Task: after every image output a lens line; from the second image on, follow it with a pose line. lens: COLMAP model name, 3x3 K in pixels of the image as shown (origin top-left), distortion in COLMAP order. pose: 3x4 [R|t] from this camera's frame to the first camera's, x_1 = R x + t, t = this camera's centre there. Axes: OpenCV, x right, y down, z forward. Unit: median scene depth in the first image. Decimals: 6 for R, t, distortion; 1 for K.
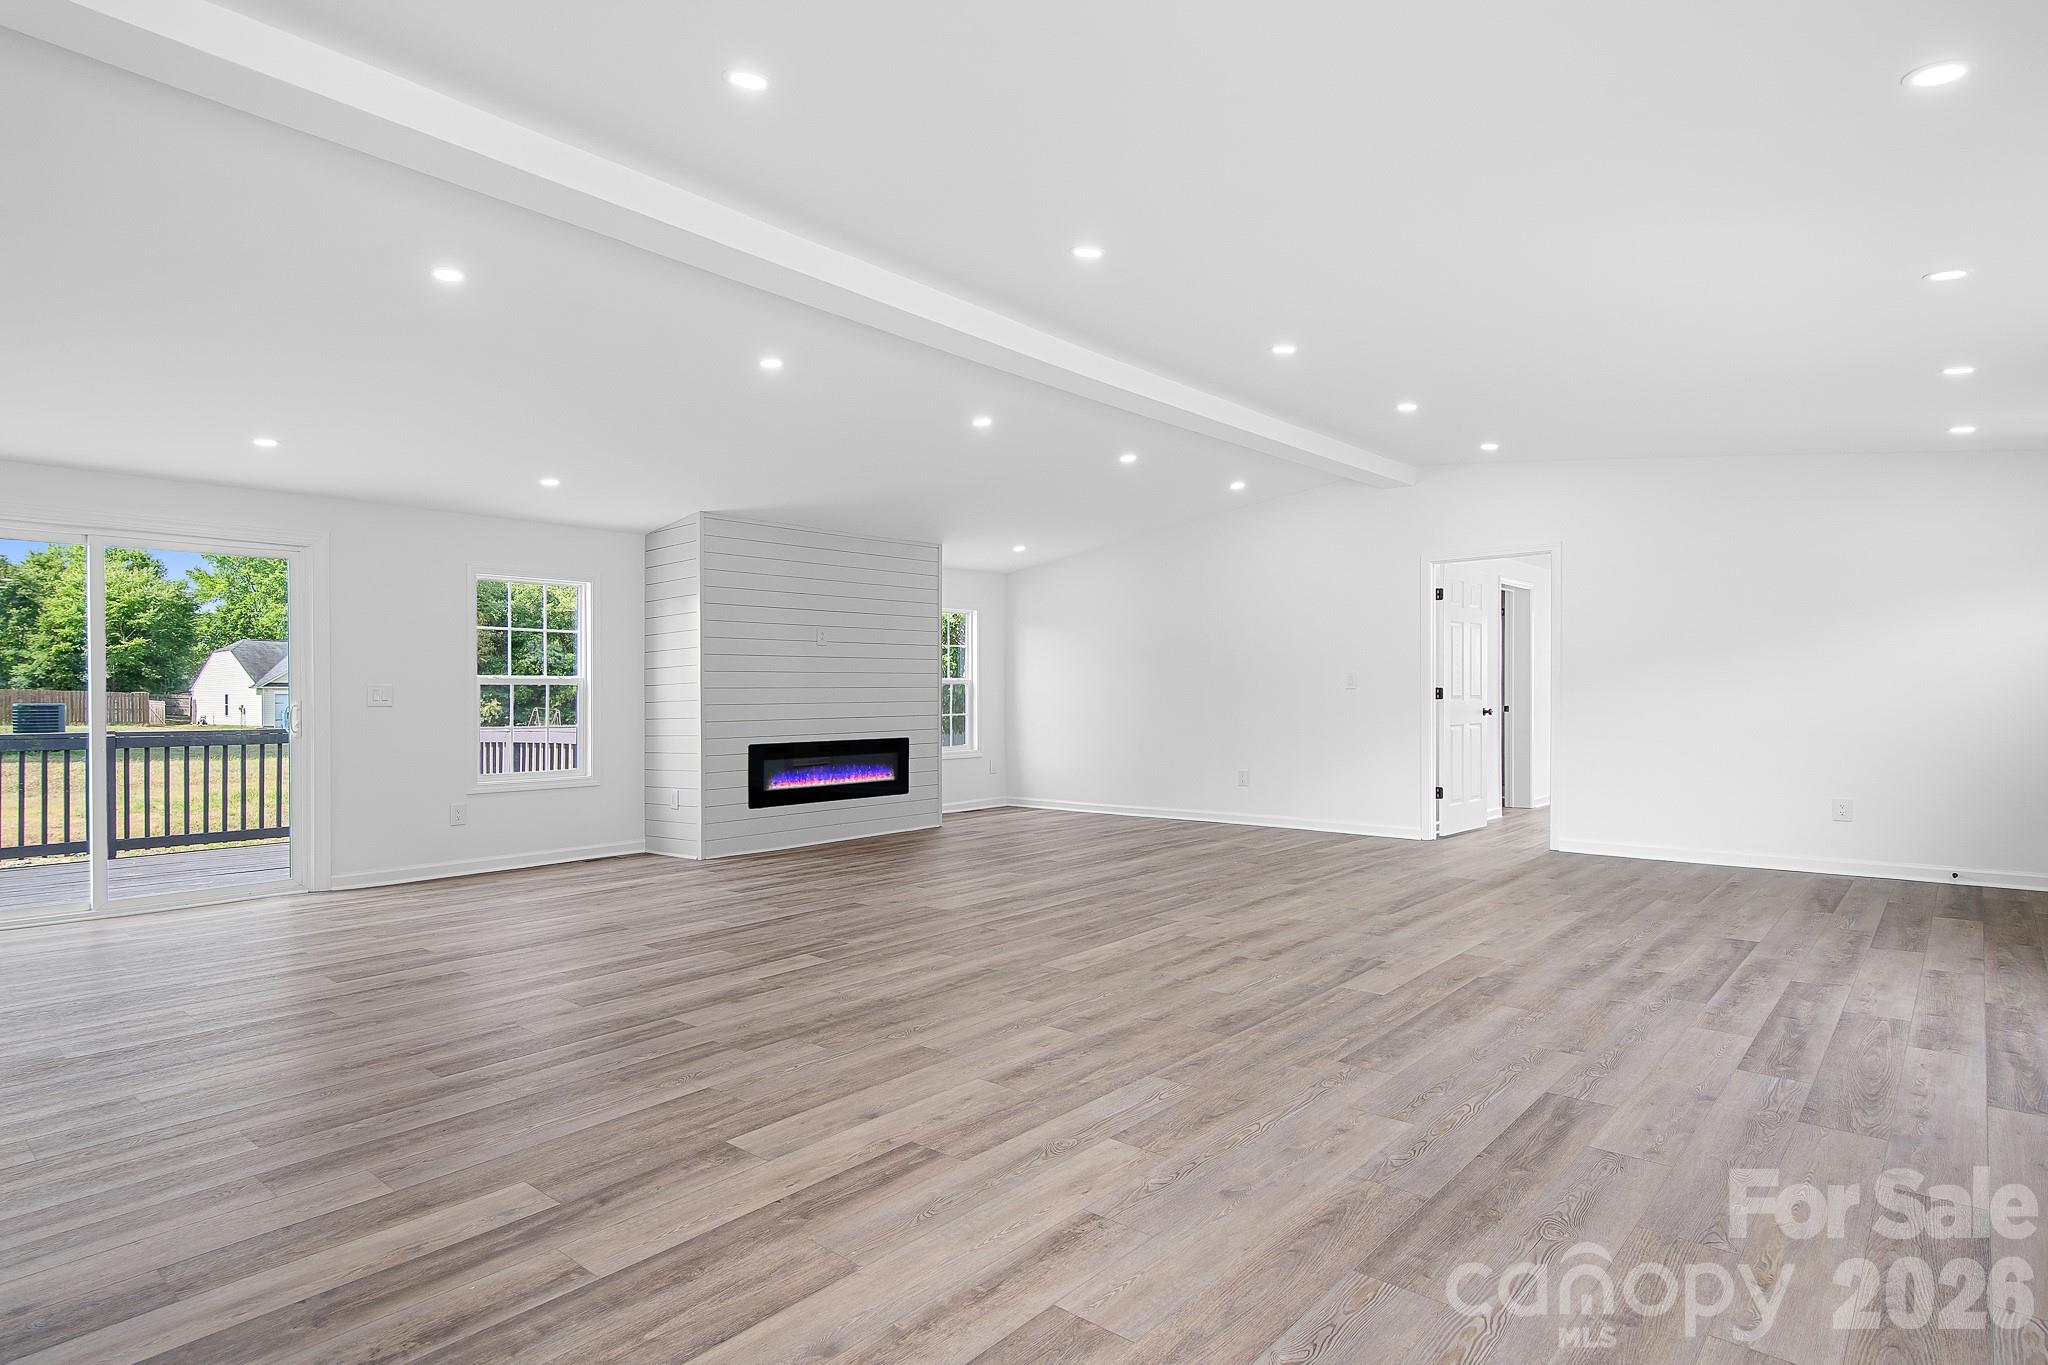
lens RADIAL K [[1013.9, 0, 1014.1], [0, 1013.9, 695.6], [0, 0, 1]] dist [0.003028, -0.000194]
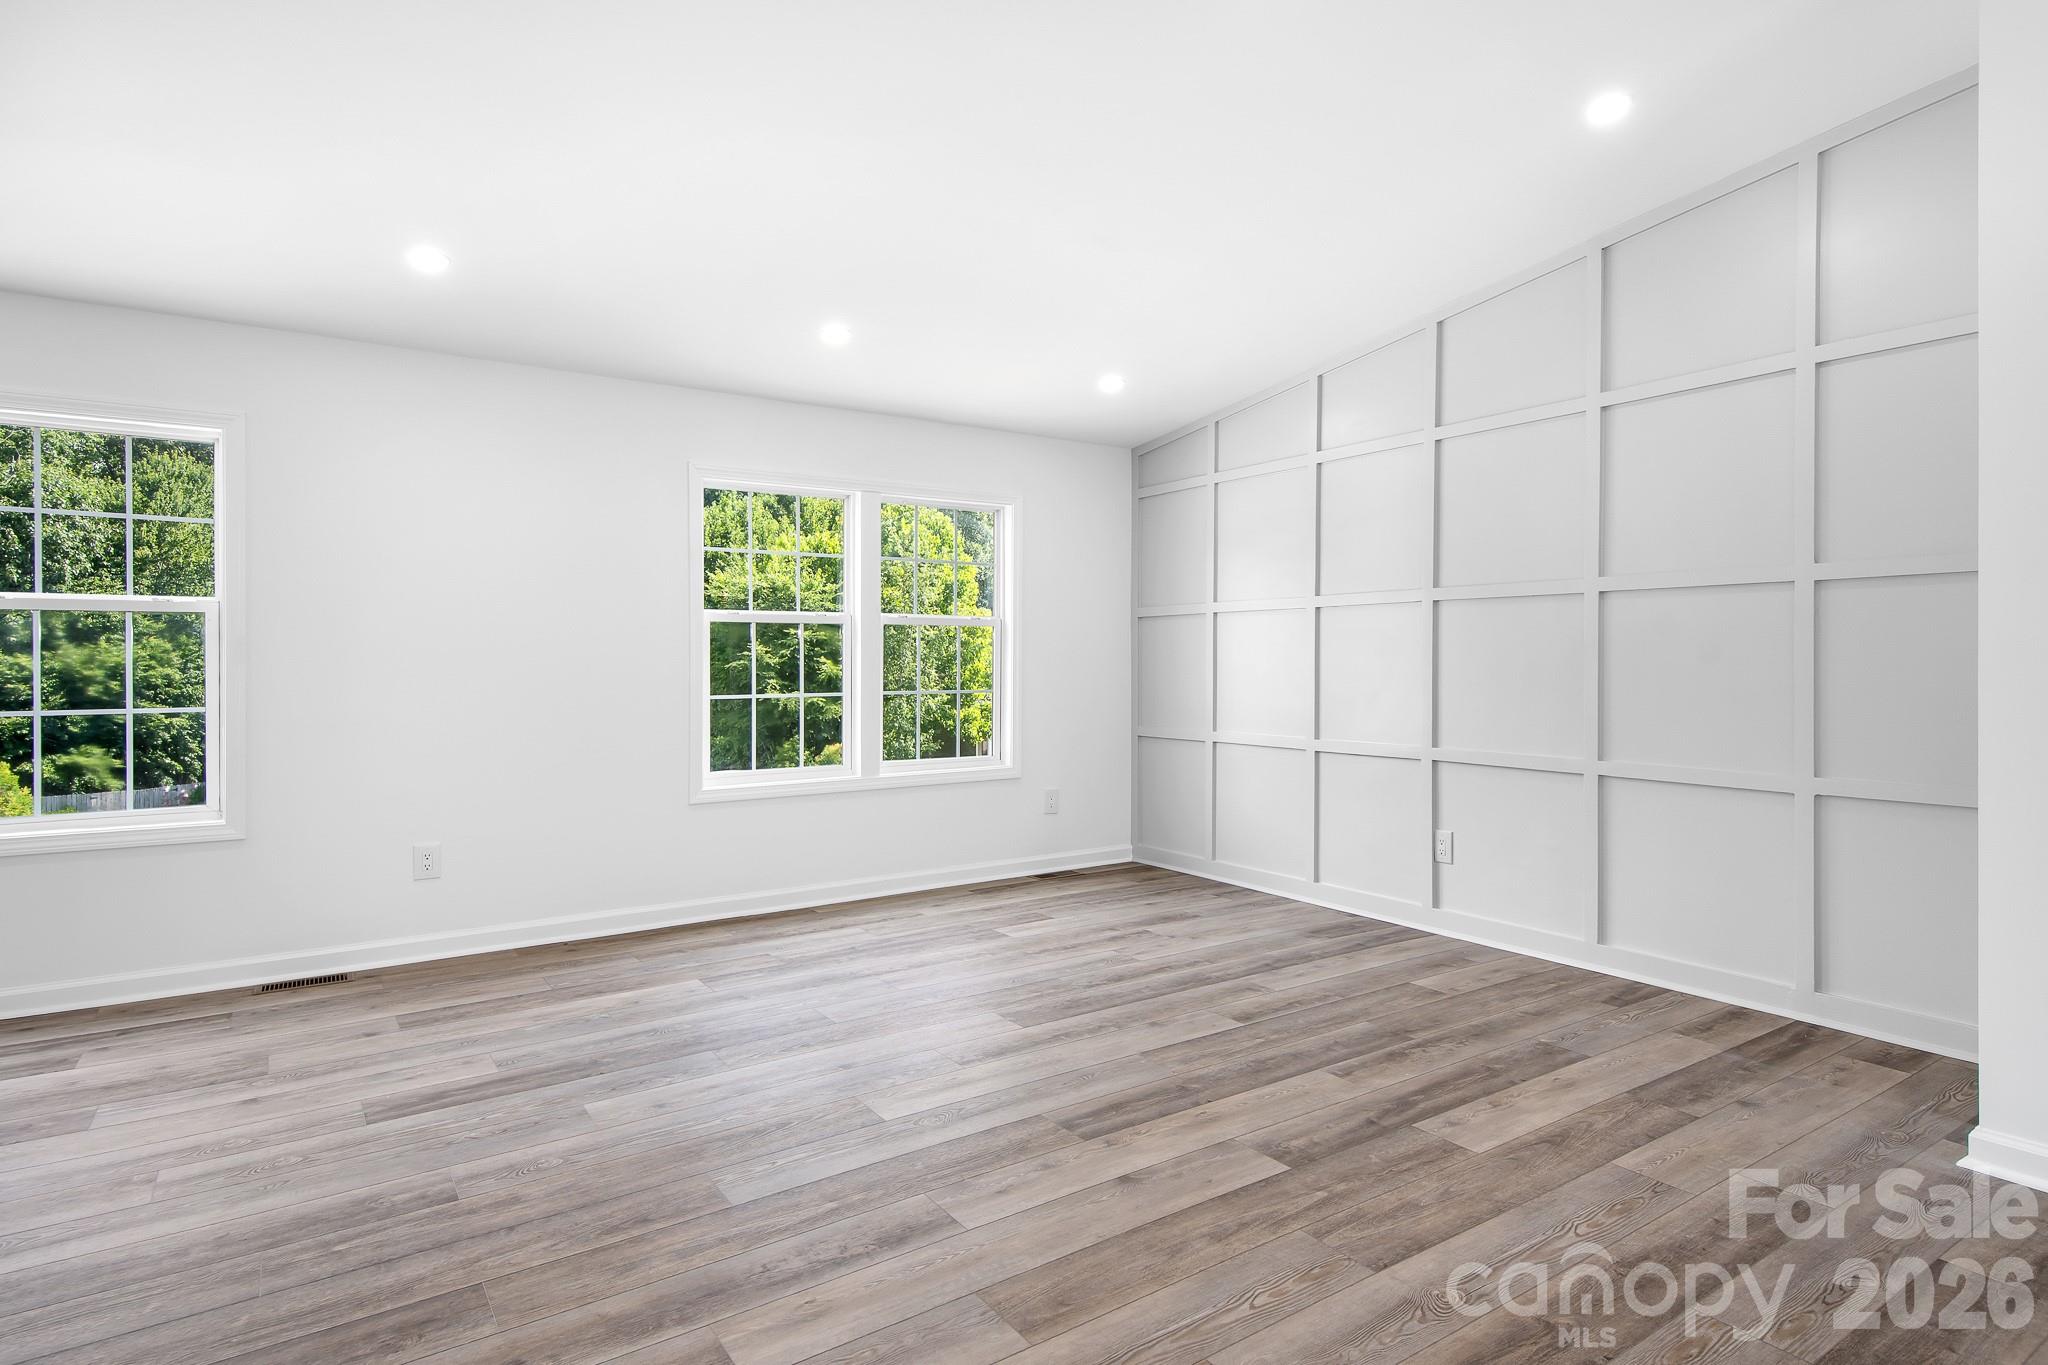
lens RADIAL K [[1013.9, 0, 1025.7], [0, 1013.9, 674.0], [0, 0, 1]] dist [0.003028, -0.000194]
pose [[-0.967281, 0.010908, 0.253472, -0.302149], [0.012988, 0.999894, 0.006536, 0.000592], [-0.253374, 0.009614, -0.967321, 1.994447]]
